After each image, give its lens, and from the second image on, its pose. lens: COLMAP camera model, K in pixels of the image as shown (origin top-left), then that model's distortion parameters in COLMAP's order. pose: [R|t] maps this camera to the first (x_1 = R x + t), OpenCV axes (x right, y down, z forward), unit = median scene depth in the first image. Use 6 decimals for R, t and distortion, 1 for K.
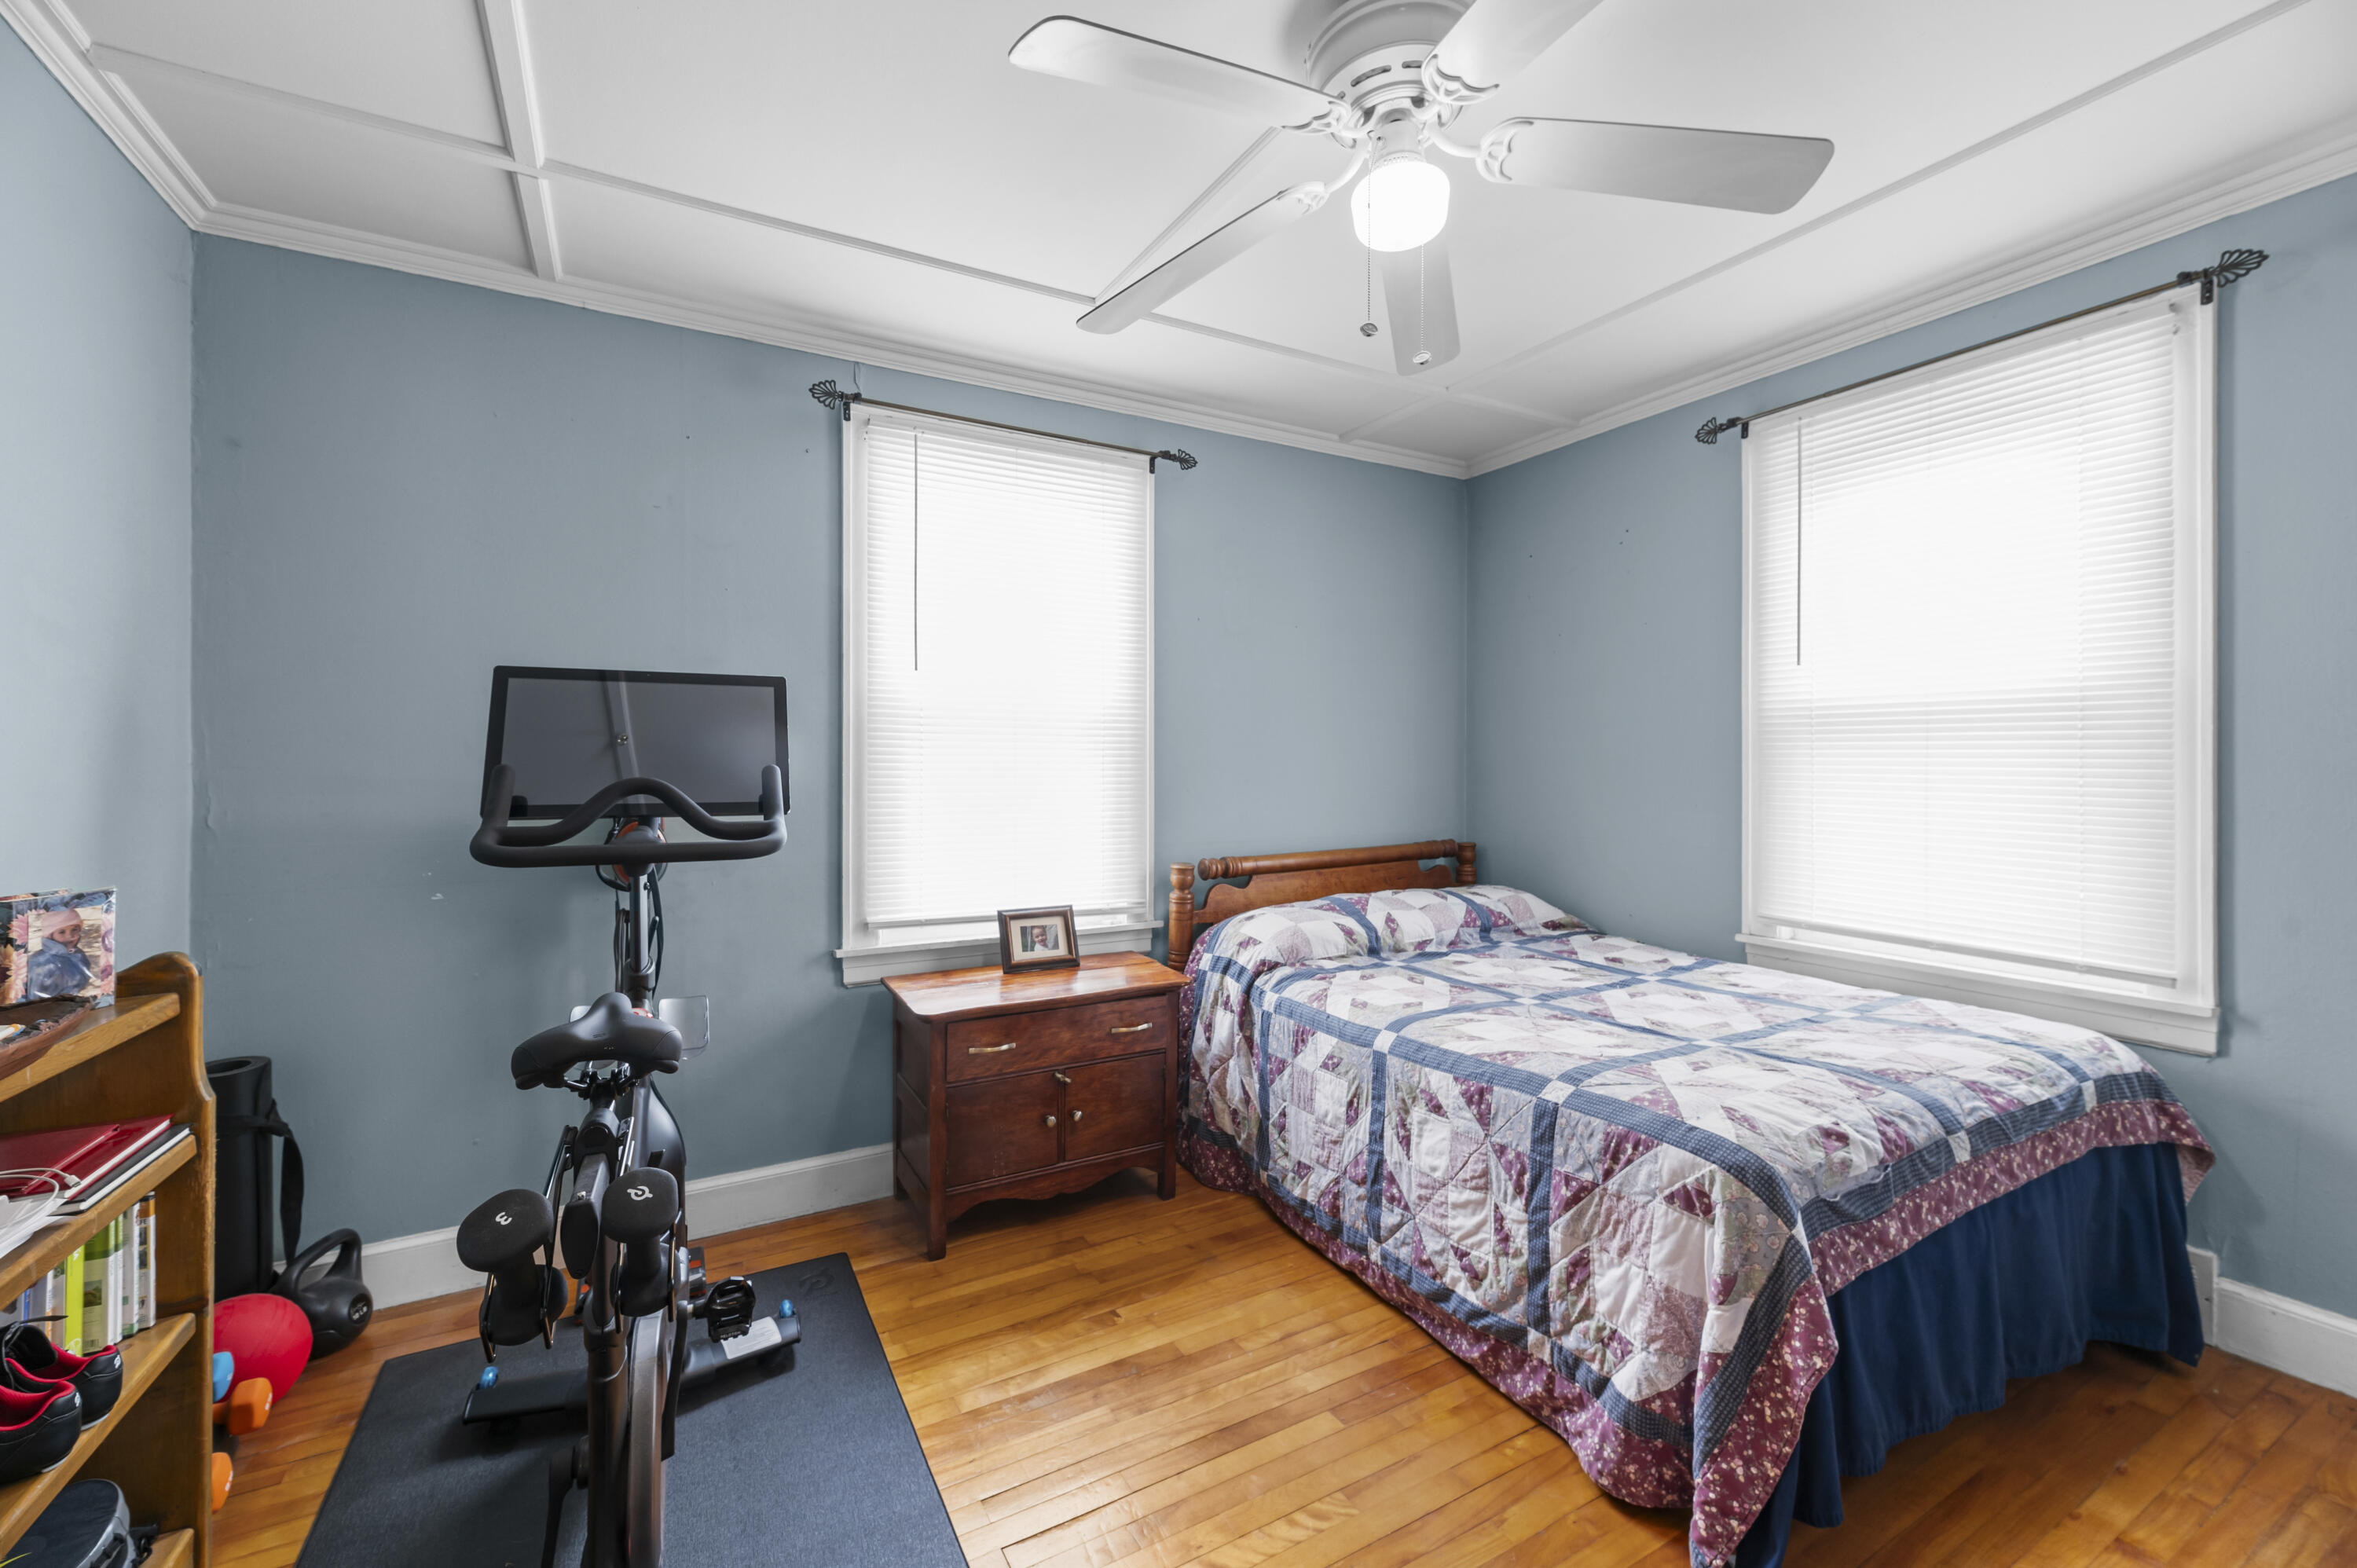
lens RADIAL K [[951.3, 0, 1188.0], [0, 951.3, 756.9], [0, 0, 1]] dist [-0.000614, -0.000023]
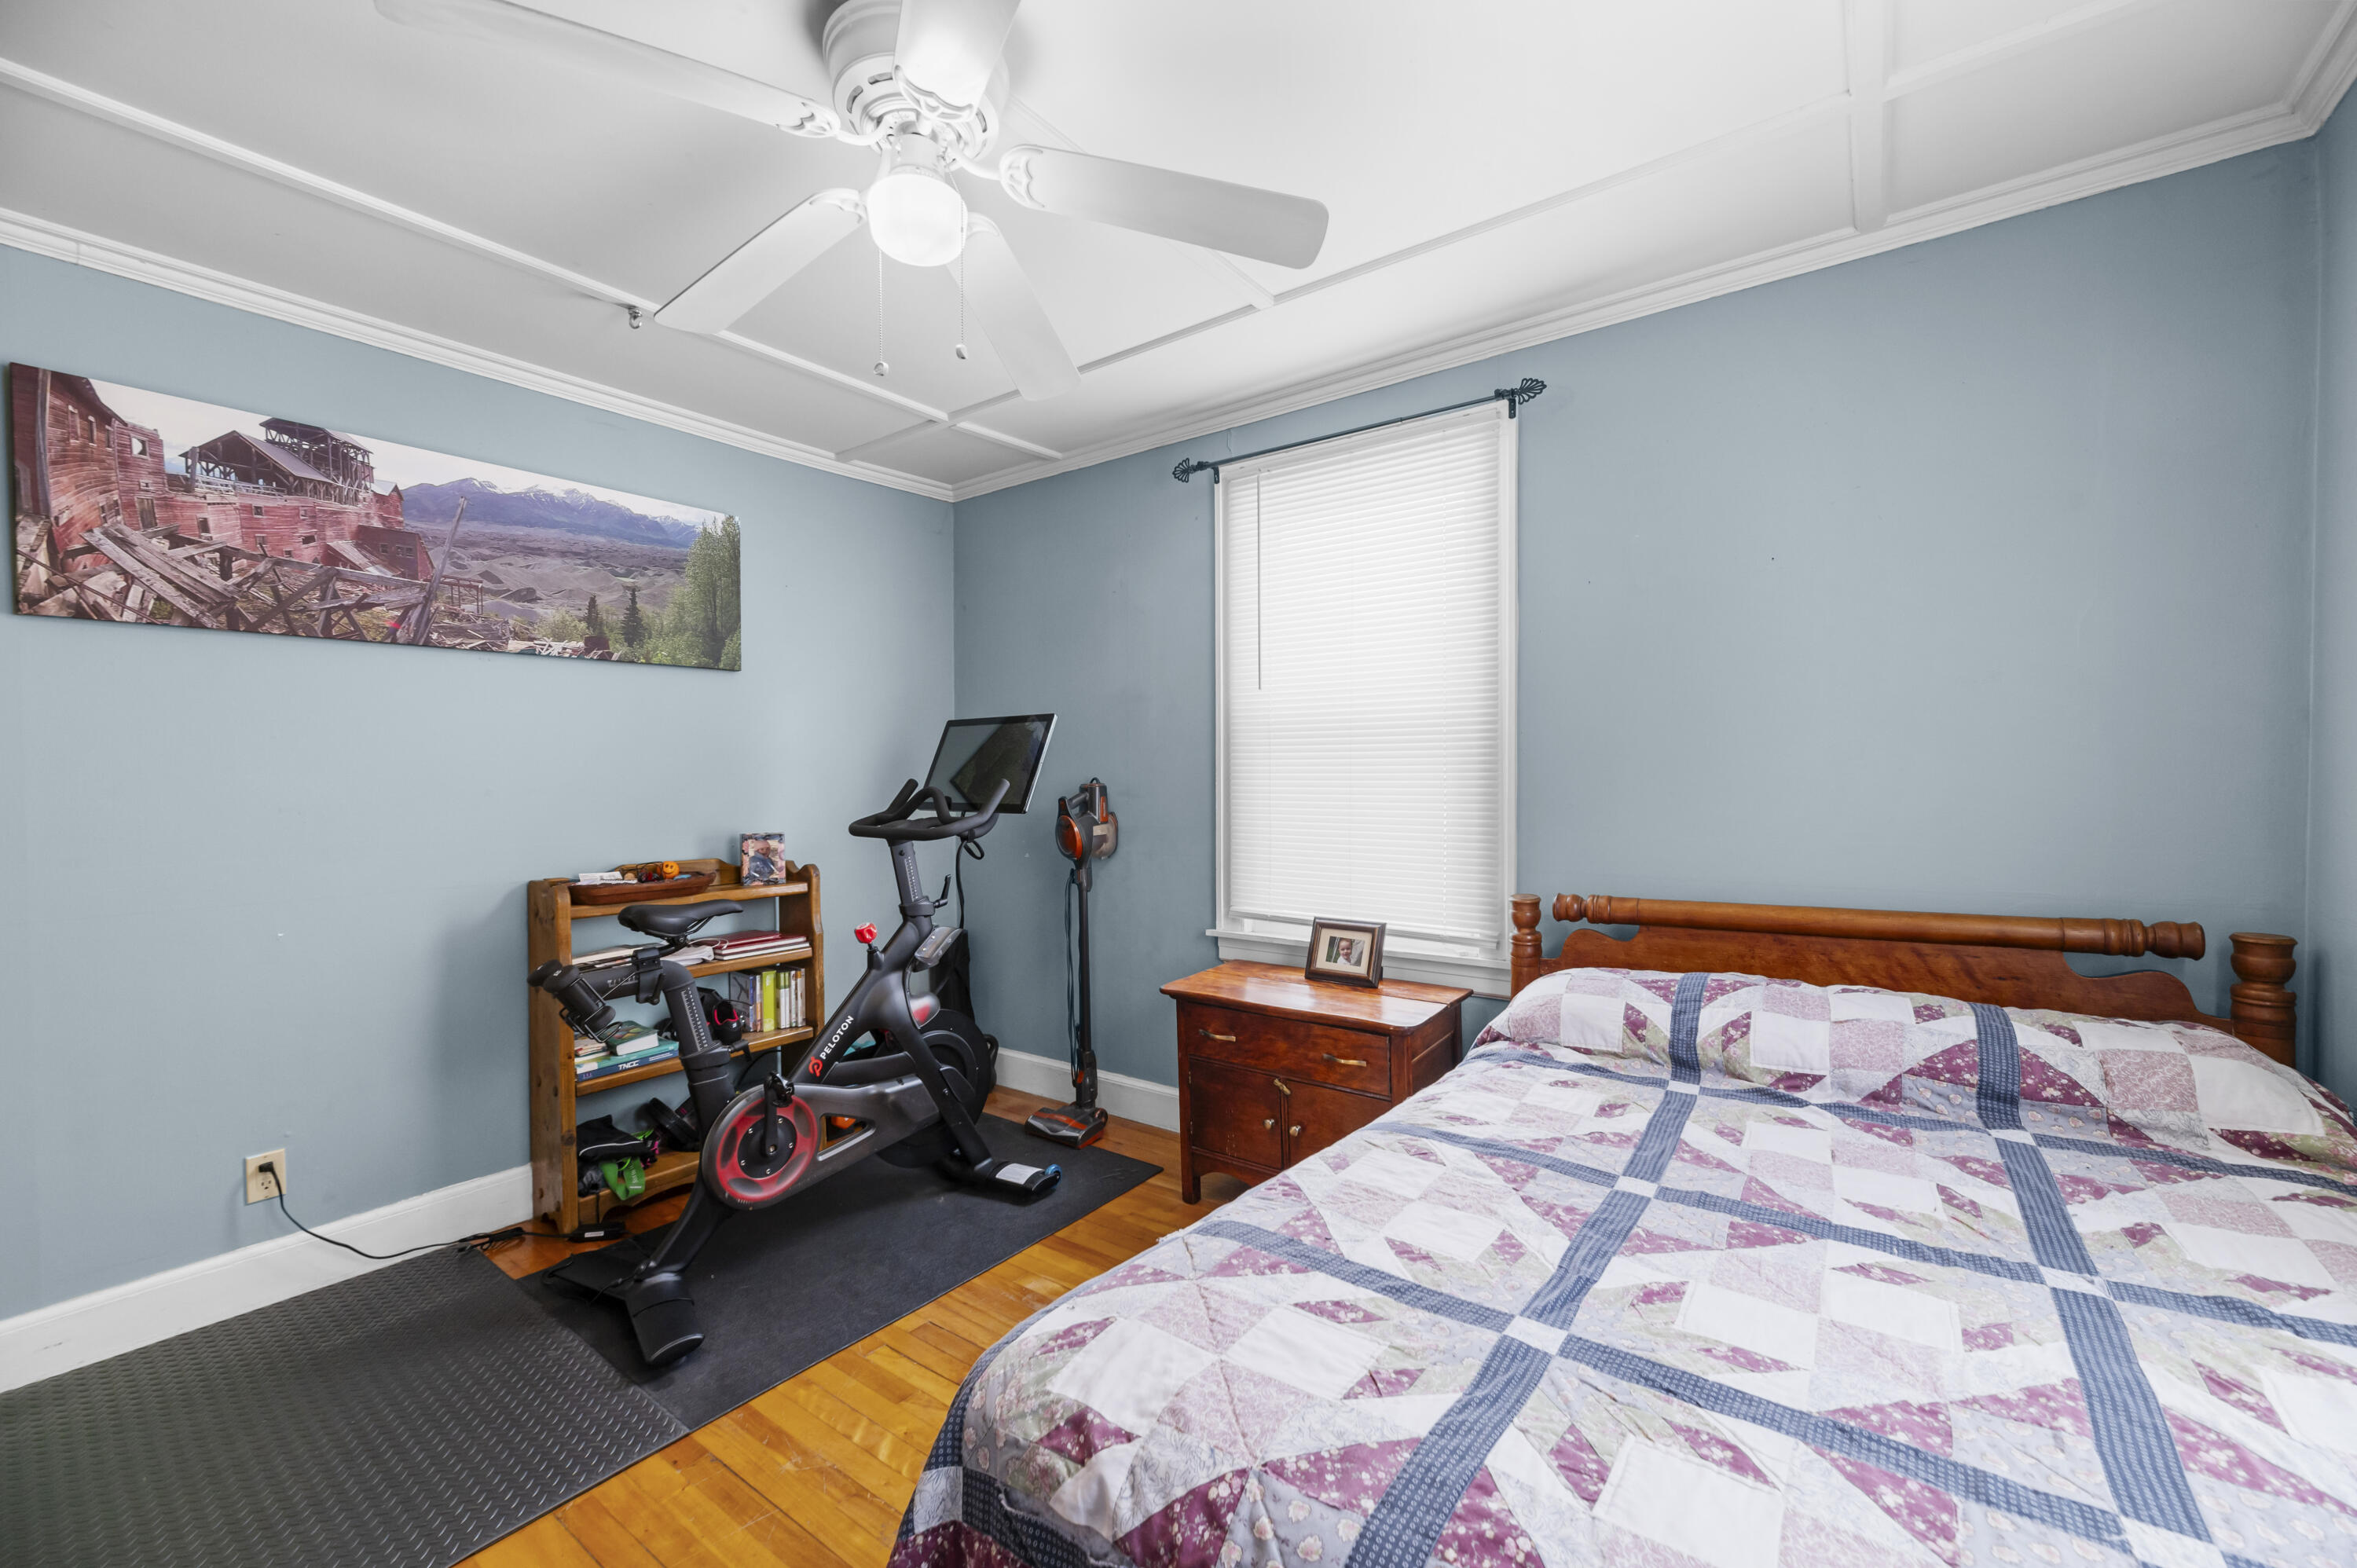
lens RADIAL K [[946.2, 0, 1180.1], [0, 946.2, 776.9], [0, 0, 1]] dist [0.000081, 0.000135]
pose [[0.410616, 0.001118, -0.911808, 0.675588], [0.019467, 0.999761, 0.009992, -0.002177], [0.911601, -0.021854, 0.410496, 0.457082]]
